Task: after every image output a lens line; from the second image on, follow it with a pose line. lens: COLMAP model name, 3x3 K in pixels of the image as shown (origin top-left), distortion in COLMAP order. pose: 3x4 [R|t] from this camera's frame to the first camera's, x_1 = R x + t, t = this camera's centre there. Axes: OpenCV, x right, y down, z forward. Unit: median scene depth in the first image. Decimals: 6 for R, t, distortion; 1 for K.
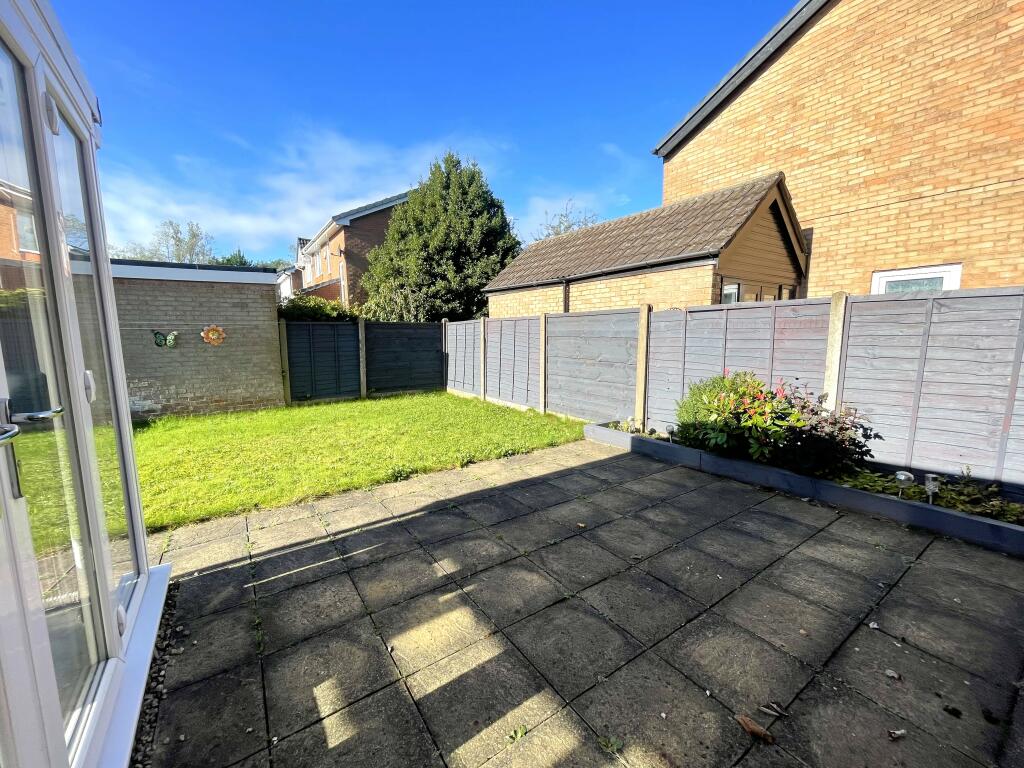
lens RADIAL K [[413.6, 0, 506.7], [0, 413.6, 388.5], [0, 0, 1]] dist [-0.001476, -0.000313]
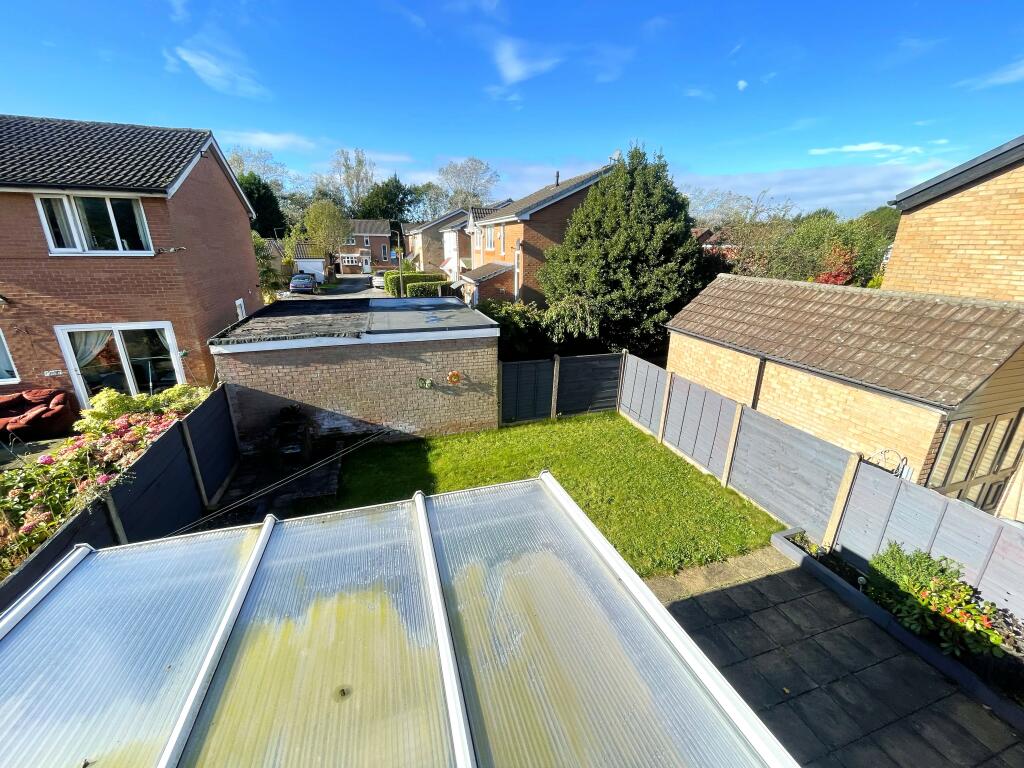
lens RADIAL K [[413.6, 0, 515.1], [0, 413.6, 382.6], [0, 0, 1]] dist [-0.001476, -0.000313]
pose [[0.959477, 0.112398, -0.258401, -0.107542], [-0.063554, 0.979694, 0.190159, -0.211412], [0.274527, -0.166031, 0.947137, -0.100968]]
